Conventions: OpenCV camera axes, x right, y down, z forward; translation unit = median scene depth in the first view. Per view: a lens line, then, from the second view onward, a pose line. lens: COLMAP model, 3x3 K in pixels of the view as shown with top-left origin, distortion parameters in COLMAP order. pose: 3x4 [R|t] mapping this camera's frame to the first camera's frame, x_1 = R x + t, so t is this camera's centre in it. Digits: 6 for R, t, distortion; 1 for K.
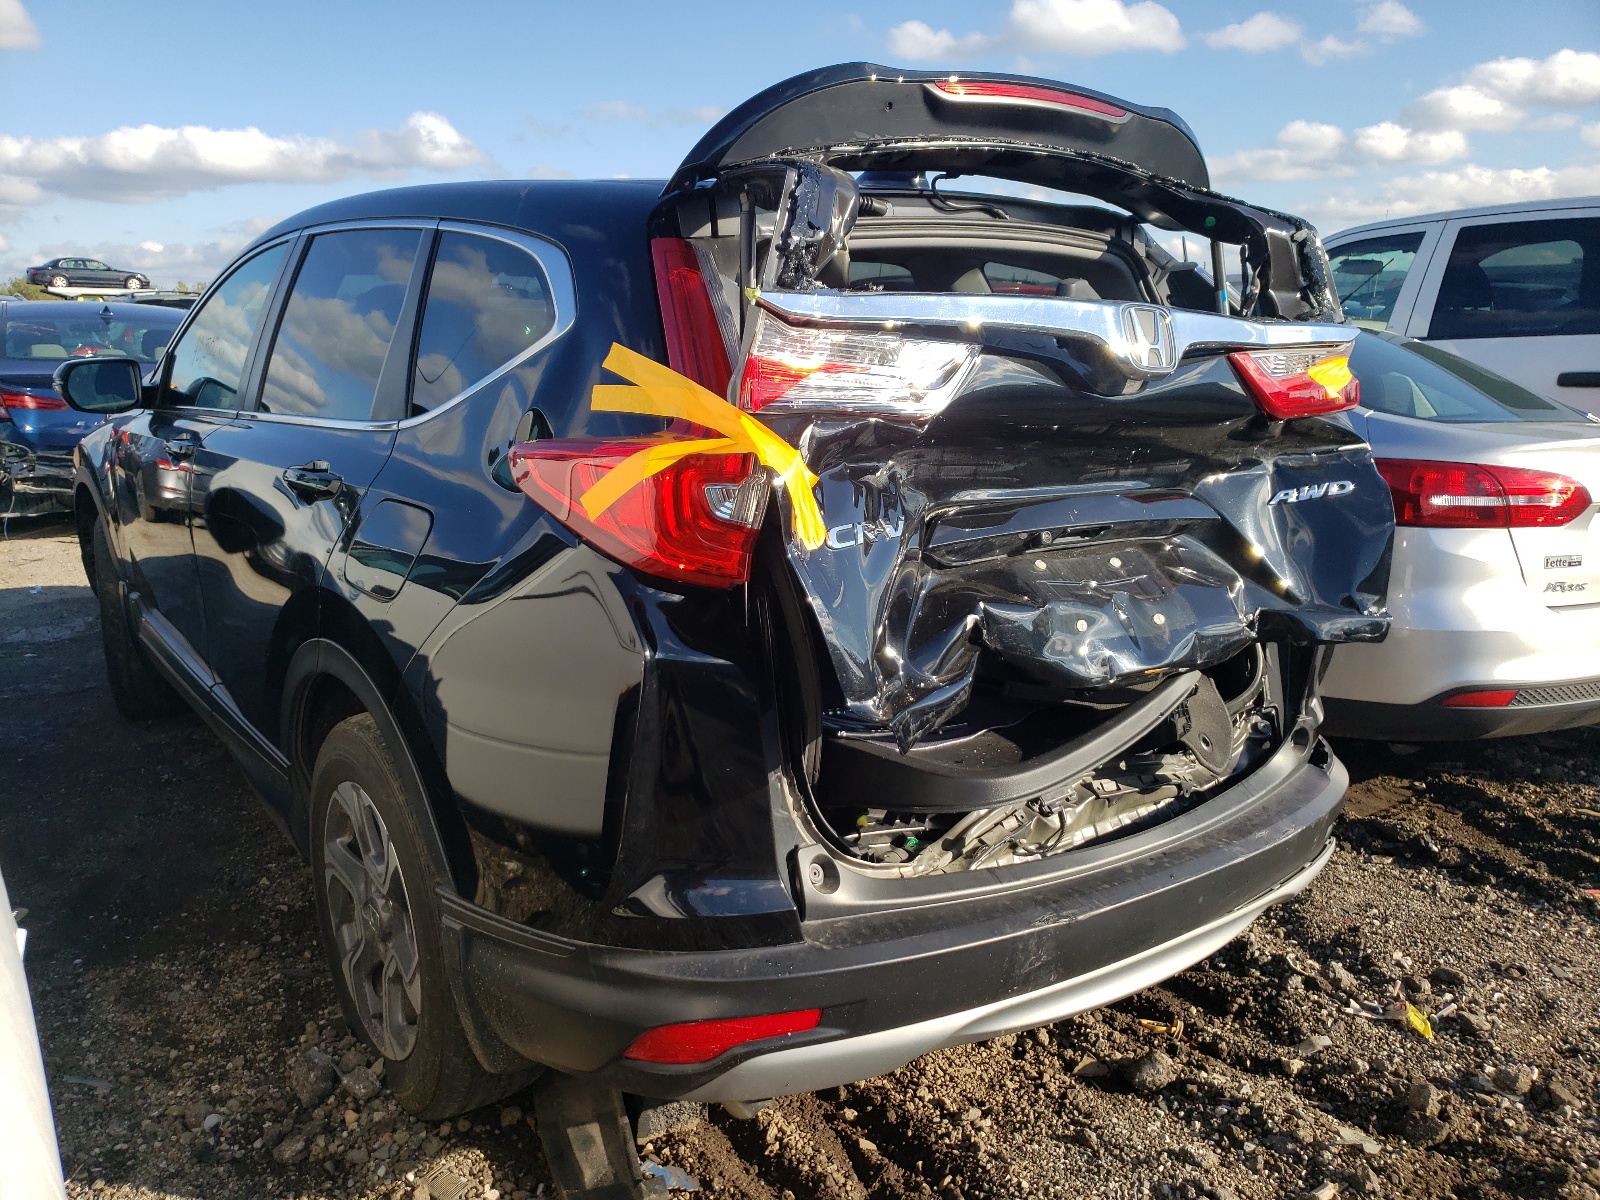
lens RADIAL K [[1211.0, 0, 800.0], [0, 1211.0, 600.0], [0, 0, 1]] dist [0.166455, -0.000381]
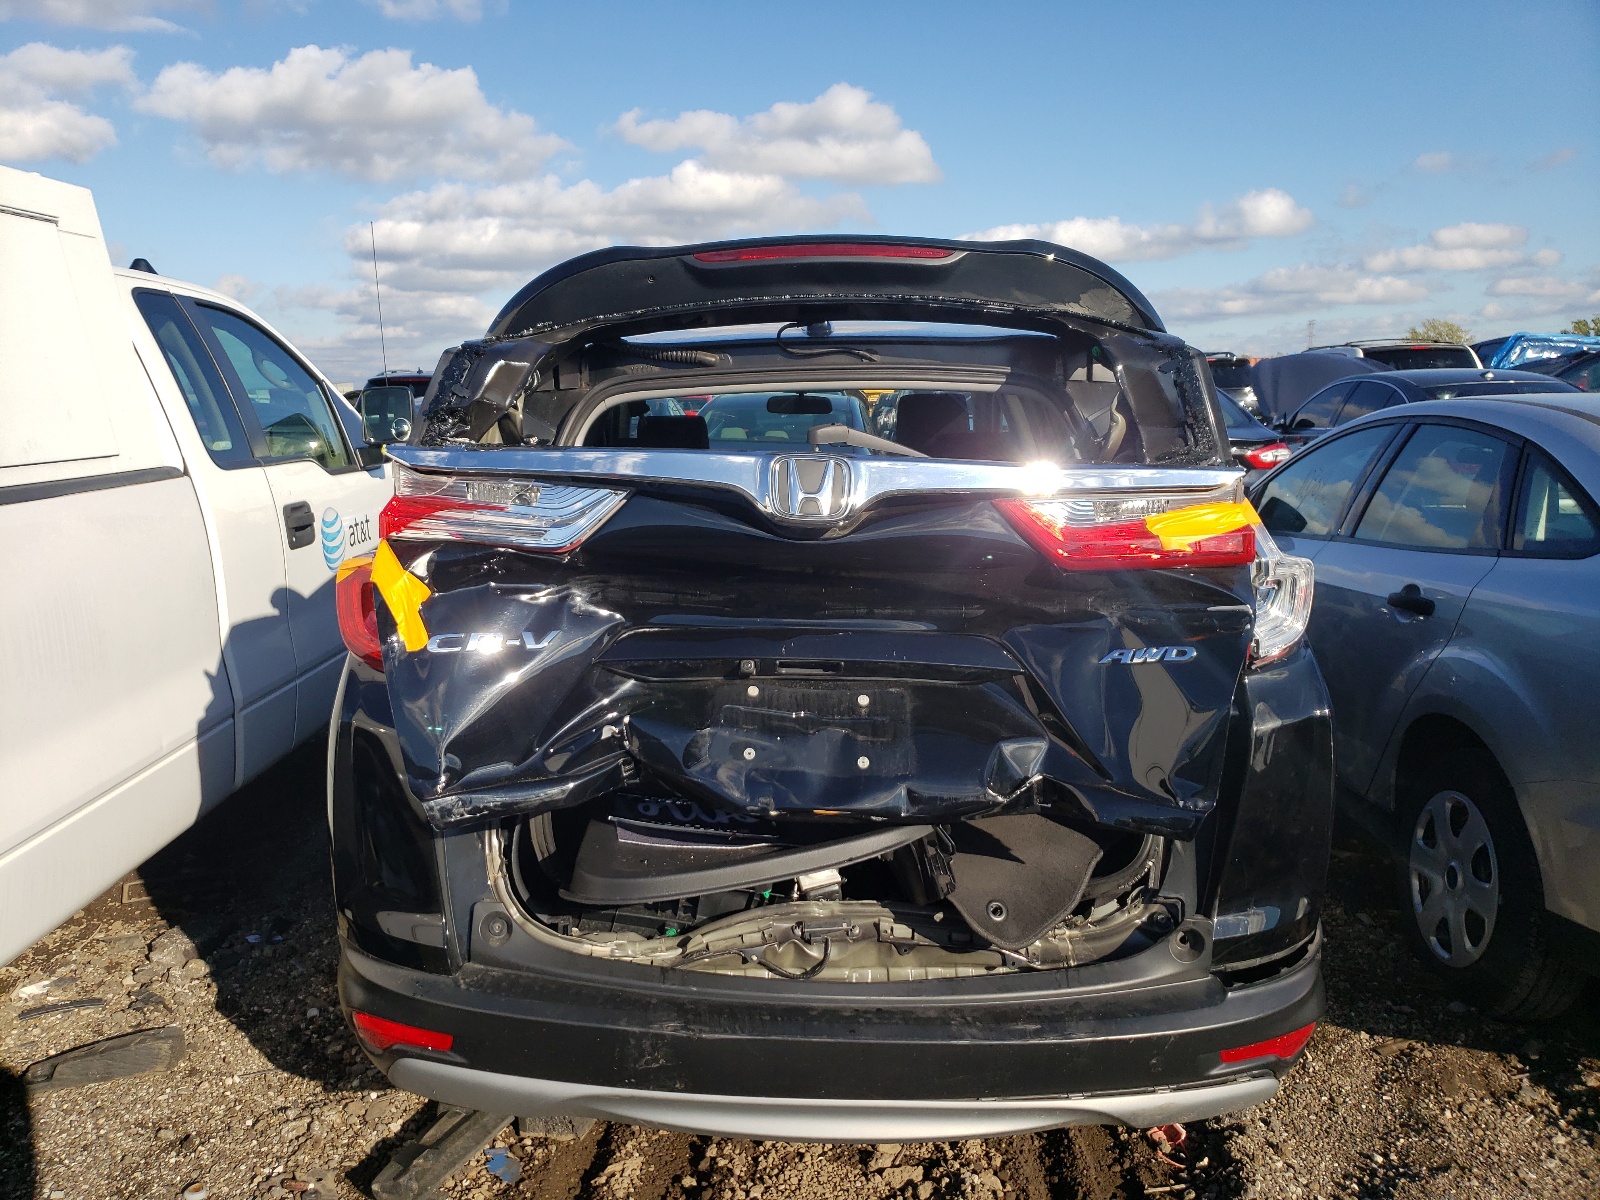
lens RADIAL K [[1211.0, 0, 800.0], [0, 1211.0, 600.0], [0, 0, 1]] dist [0.166455, -0.000381]
pose [[0.797013, 0.081228, -0.598476, 0.841456], [-0.118350, 0.992708, -0.022876, -0.087083], [0.592254, 0.089062, 0.800814, 0.171756]]
